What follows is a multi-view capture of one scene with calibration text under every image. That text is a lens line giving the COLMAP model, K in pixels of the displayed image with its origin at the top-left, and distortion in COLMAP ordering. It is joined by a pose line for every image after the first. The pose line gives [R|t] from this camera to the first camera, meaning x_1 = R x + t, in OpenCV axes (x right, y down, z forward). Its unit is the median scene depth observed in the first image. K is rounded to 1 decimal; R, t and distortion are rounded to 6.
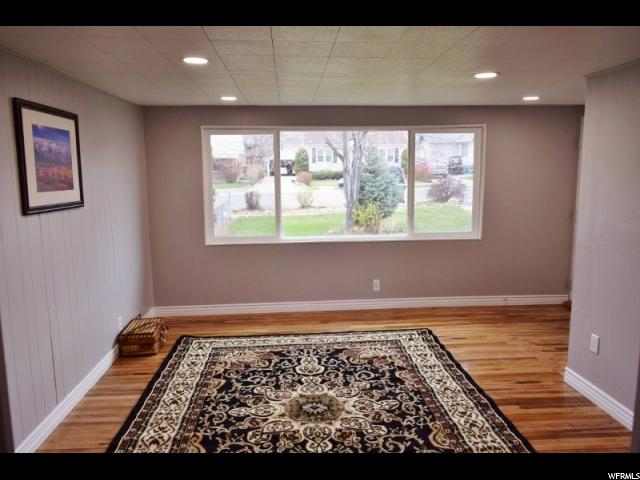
lens RADIAL K [[493.6, 0, 314.8], [0, 493.6, 241.0], [0, 0, 1]] dist [-0.025263, 0.019125]
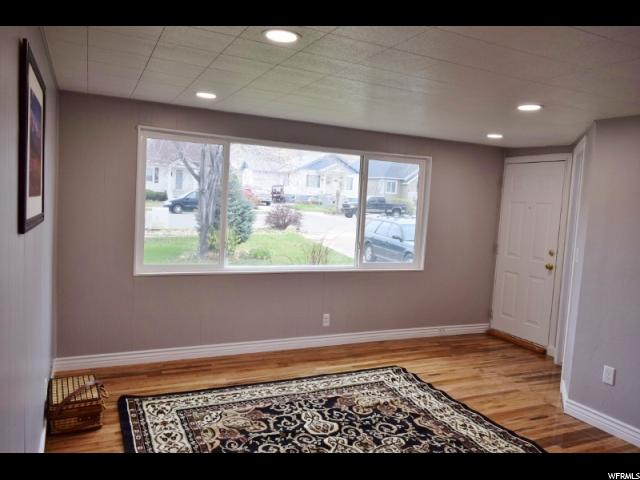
lens RADIAL K [[493.6, 0, 315.0], [0, 493.6, 240.7], [0, 0, 1]] dist [-0.025263, 0.019125]
pose [[0.926880, 0.030267, 0.374137, -0.314888], [-0.010876, 0.998491, -0.053831, -0.009731], [-0.375201, 0.045825, 0.925810, 0.201482]]
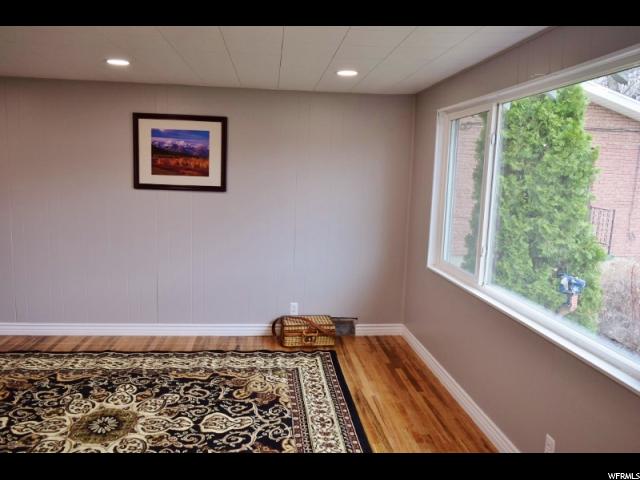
lens RADIAL K [[493.6, 0, 318.1], [0, 493.6, 240.2], [0, 0, 1]] dist [-0.025263, 0.019125]
pose [[0.038544, 0.150495, -0.987859, 0.651507], [-0.173667, 0.974558, 0.141692, -0.139760], [0.984050, 0.166097, 0.063699, 0.981256]]
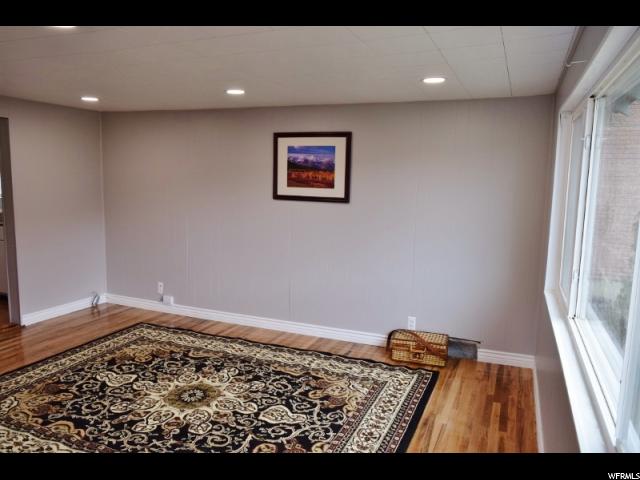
lens RADIAL K [[493.6, 0, 318.7], [0, 493.6, 237.9], [0, 0, 1]] dist [-0.025263, 0.019125]
pose [[-0.435860, 0.110918, -0.893154, 0.613988], [-0.144045, 0.970988, 0.190878, -0.181991], [0.888413, 0.211850, -0.407238, 1.240148]]
